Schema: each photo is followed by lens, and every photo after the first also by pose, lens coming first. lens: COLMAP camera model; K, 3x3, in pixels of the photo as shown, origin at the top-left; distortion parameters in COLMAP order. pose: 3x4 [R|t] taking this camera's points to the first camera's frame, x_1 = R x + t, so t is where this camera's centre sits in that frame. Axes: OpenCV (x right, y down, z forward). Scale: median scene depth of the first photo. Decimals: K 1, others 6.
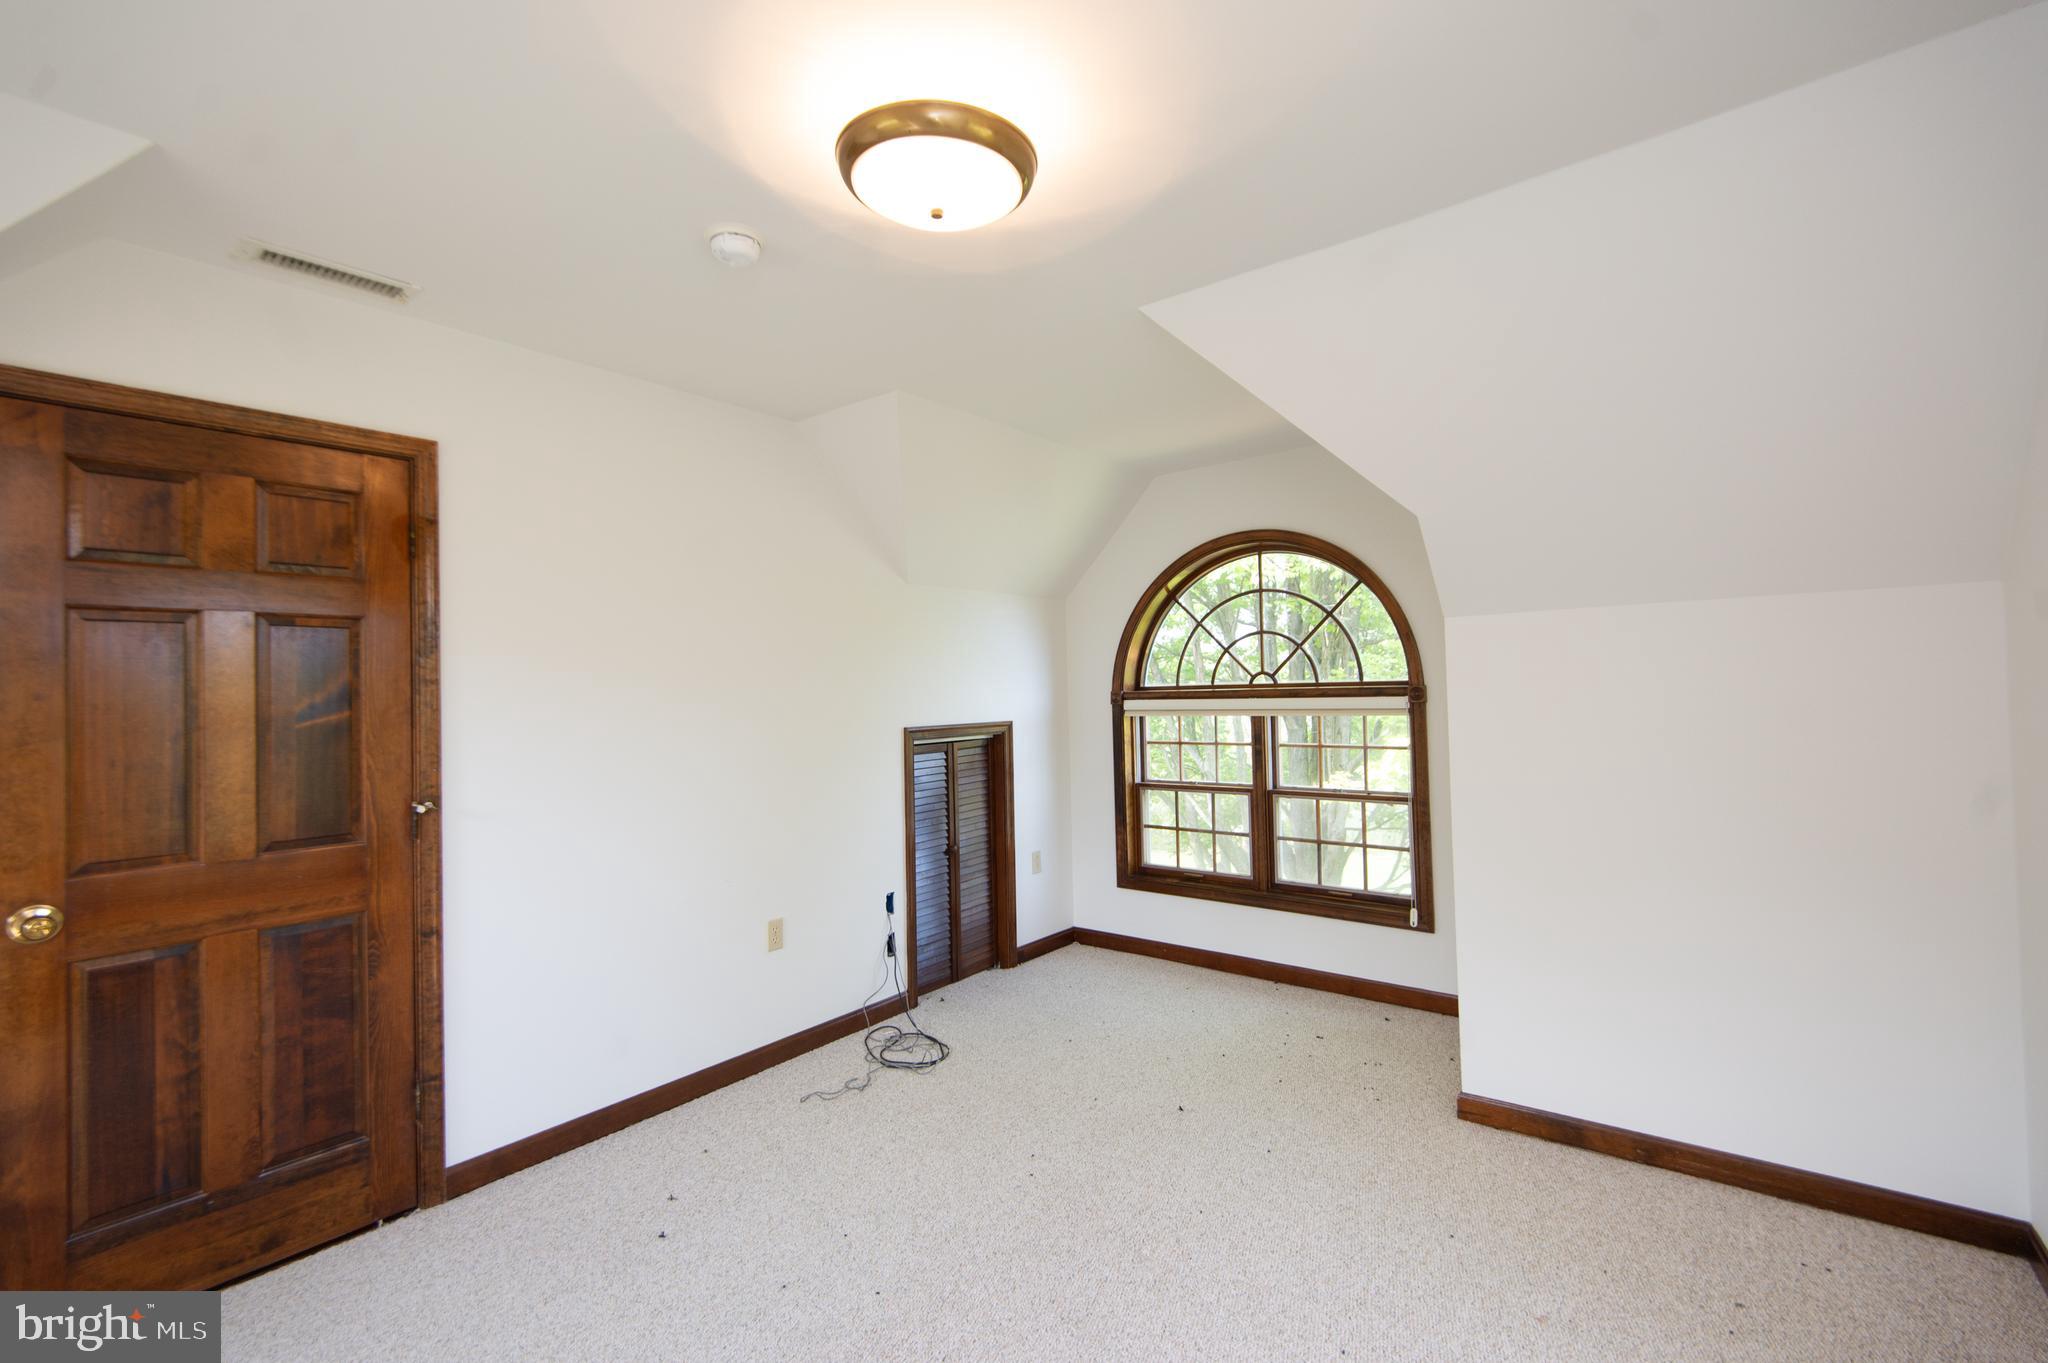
lens RADIAL K [[890.2, 0, 1024.0], [0, 890.2, 681.5], [0, 0, 1]] dist [0.015779, -0.000193]
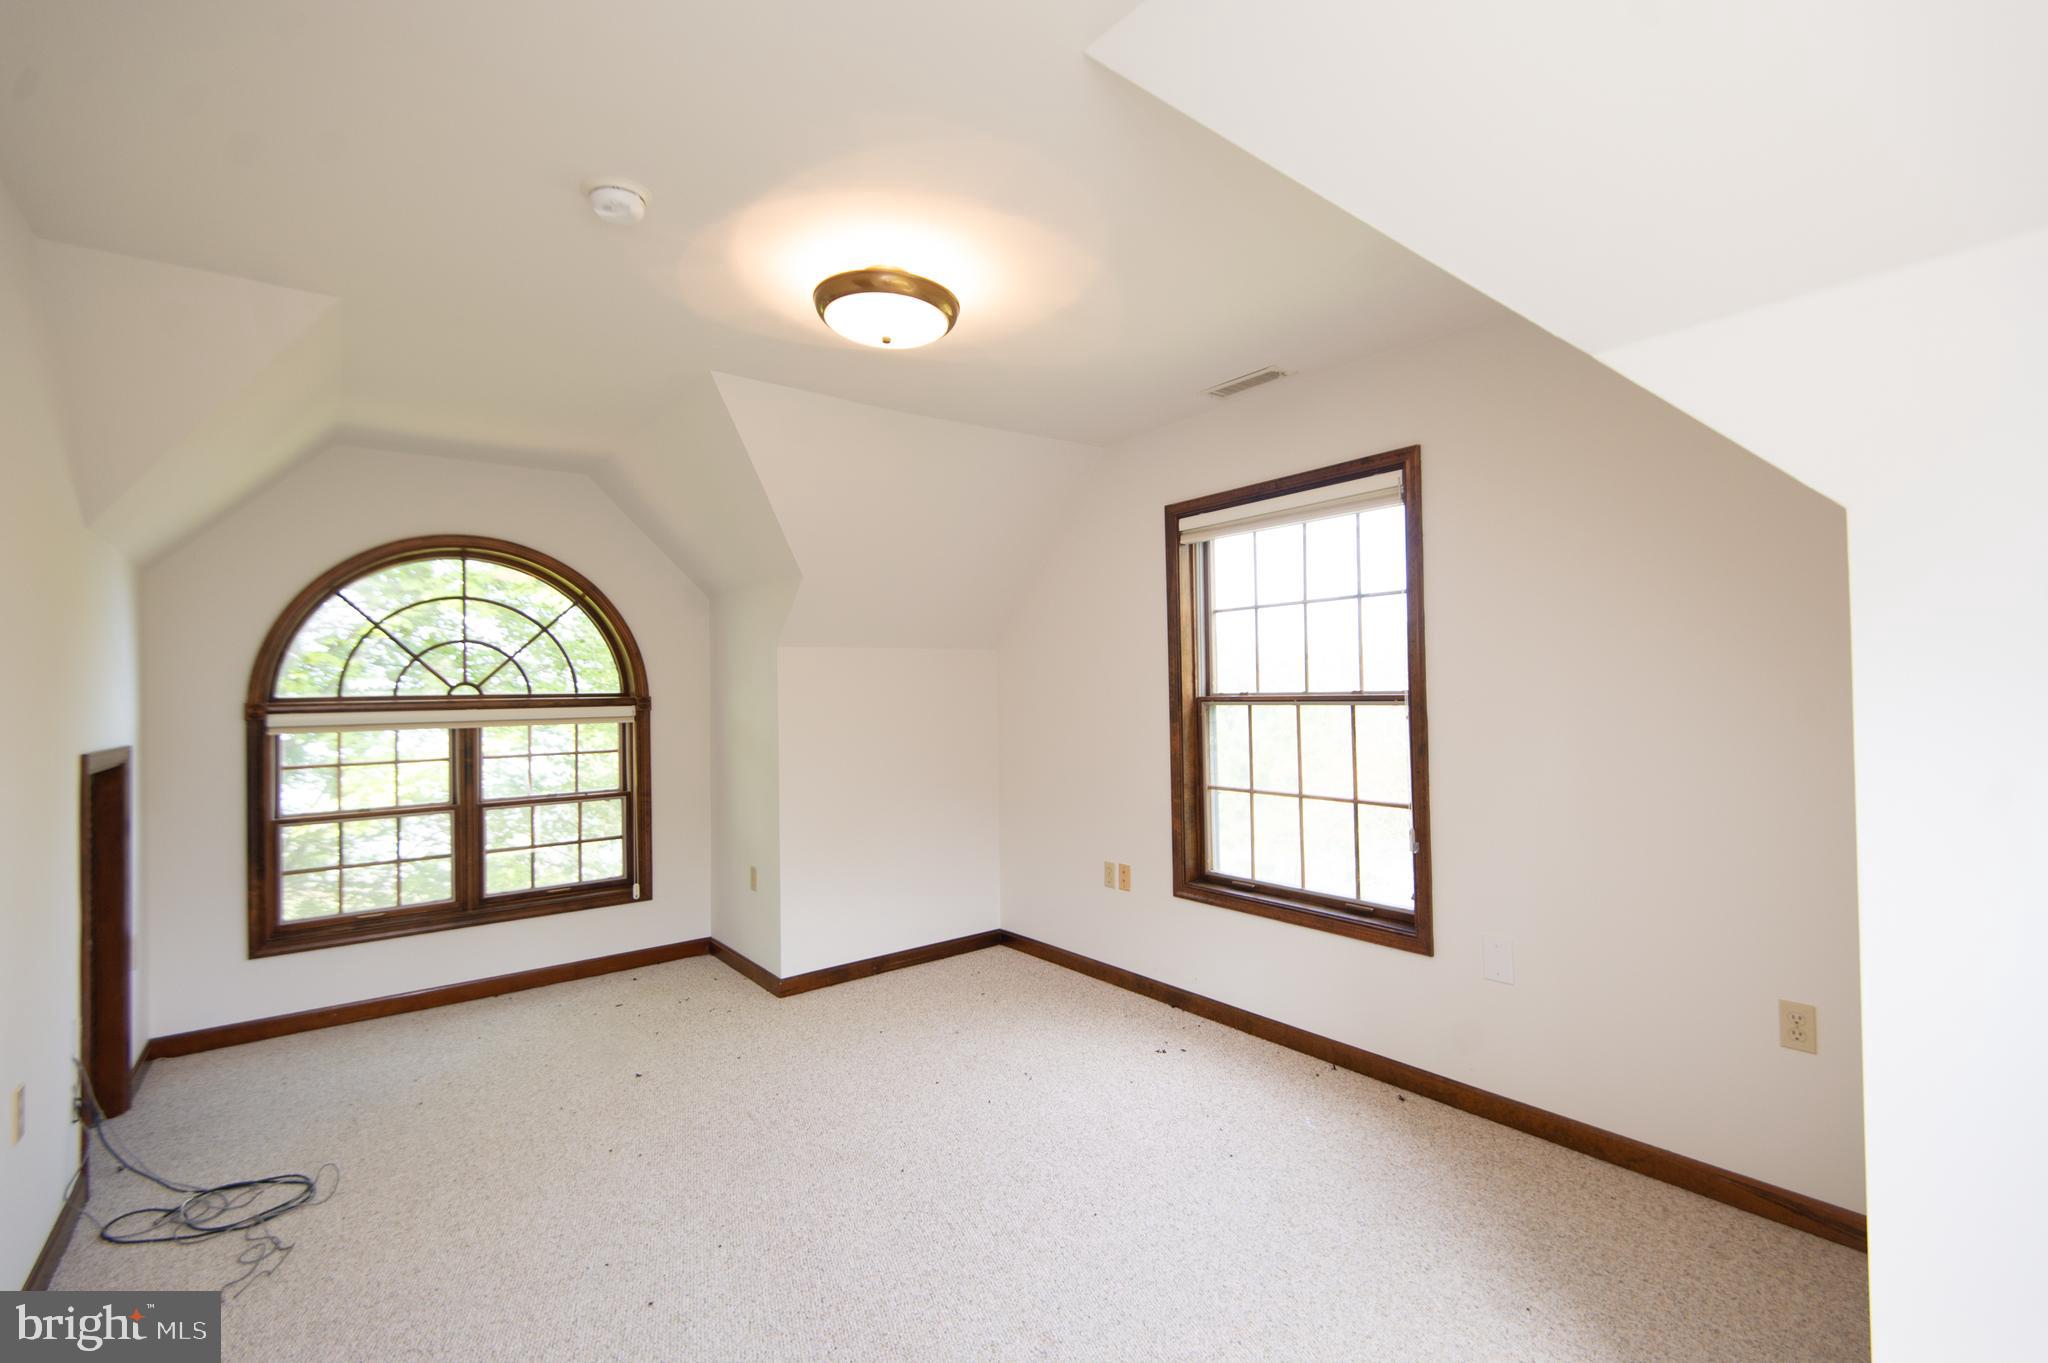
lens RADIAL K [[906.8, 0, 1027.2], [0, 906.8, 674.2], [0, 0, 1]] dist [0.028710, -0.021758]
pose [[0.234216, 0.036030, 0.971517, -0.555435], [-0.001531, 0.999325, -0.036692, 0.015571], [-0.972183, 0.007107, 0.234114, 0.178974]]
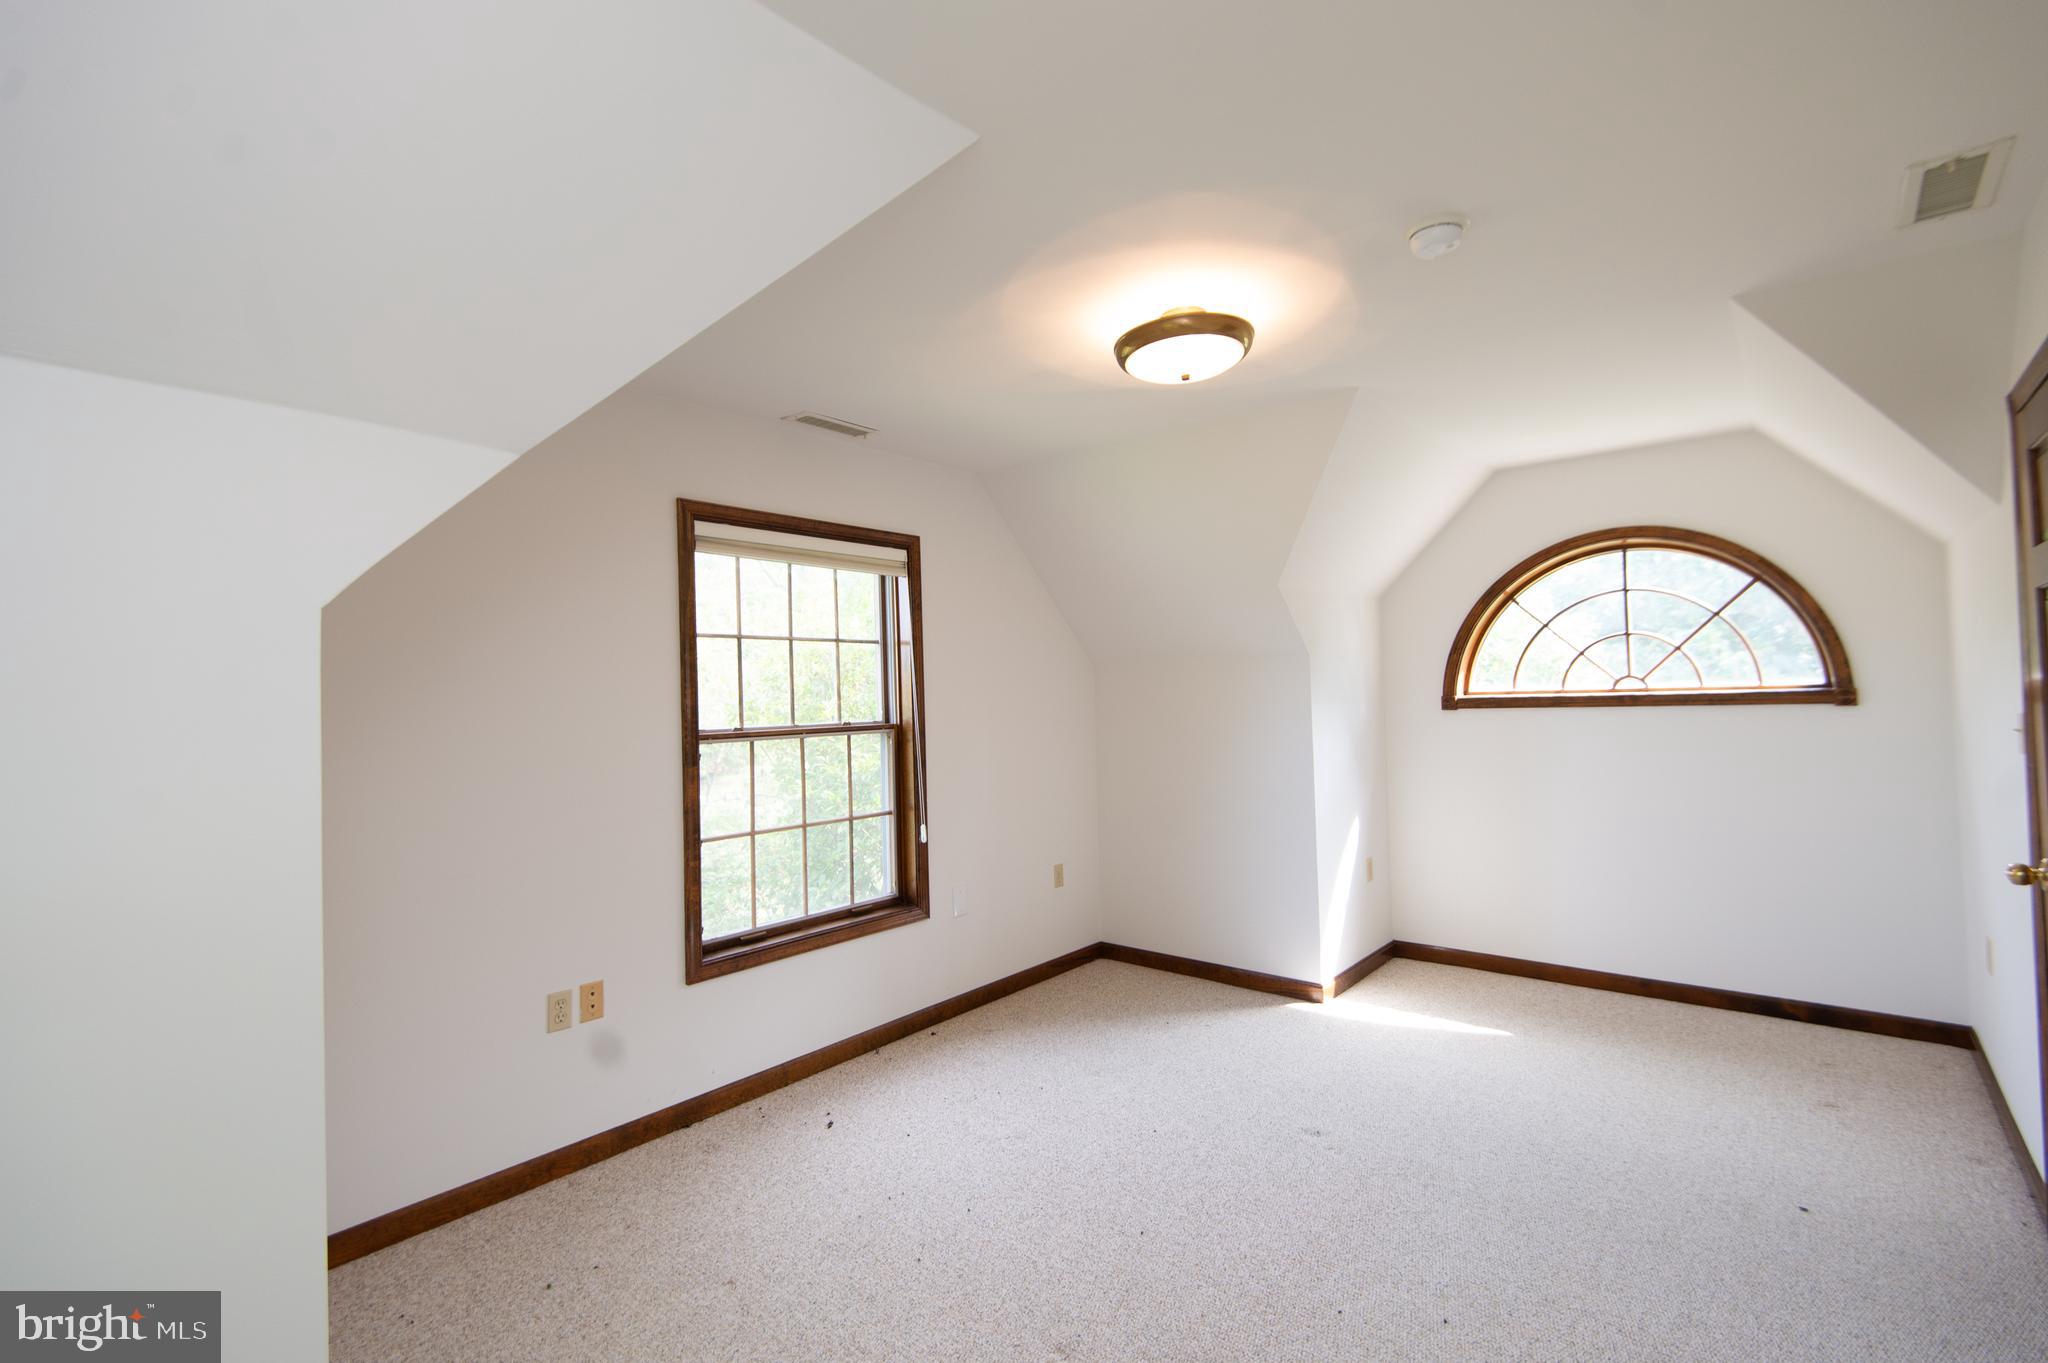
lens RADIAL K [[890.2, 0, 1024.0], [0, 890.2, 681.5], [0, 0, 1]] dist [0.015779, -0.000193]
pose [[-0.997617, 0.060550, 0.033082, 1.095017], [0.059105, 0.997324, -0.043036, -0.003135], [-0.035599, -0.040978, -0.998526, 2.270022]]
